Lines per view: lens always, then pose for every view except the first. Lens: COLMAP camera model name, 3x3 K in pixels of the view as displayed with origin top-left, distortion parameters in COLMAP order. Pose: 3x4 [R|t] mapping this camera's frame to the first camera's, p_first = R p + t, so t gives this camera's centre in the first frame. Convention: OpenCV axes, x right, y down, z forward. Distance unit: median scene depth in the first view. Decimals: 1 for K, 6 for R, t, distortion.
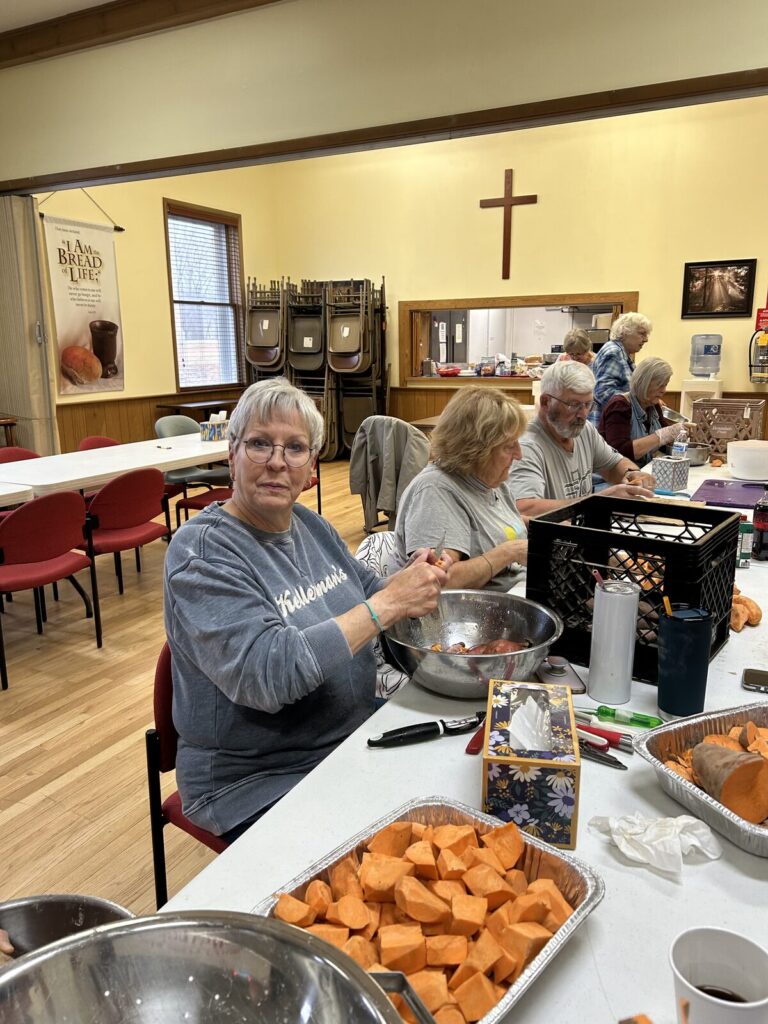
lens RADIAL K [[760.7, 0, 383.9], [0, 760.7, 511.4], [0, 0, 1]] dist [-0.000759, 0.003555]
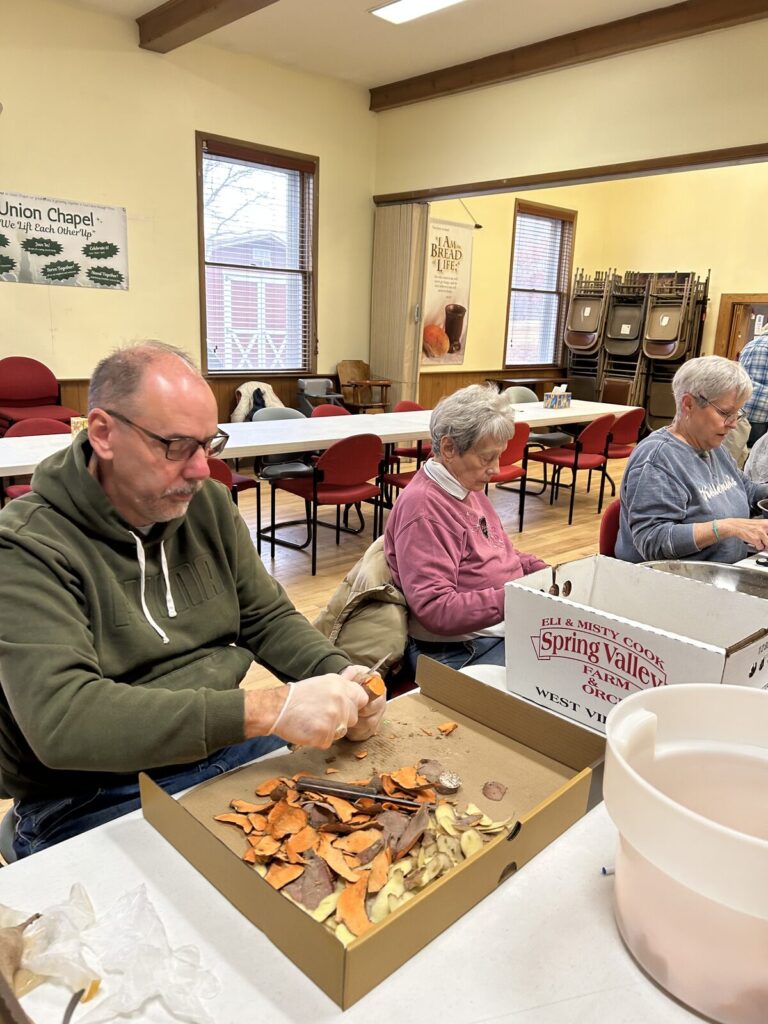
lens RADIAL K [[769.3, 0, 372.9], [0, 769.3, 543.4], [0, 0, 1]] dist [-0.001070, -0.008802]
pose [[0.941559, 0.125429, -0.312625, -0.059173], [-0.107625, 0.991460, 0.073641, 0.042005], [0.319192, -0.035691, 0.947018, -0.180227]]
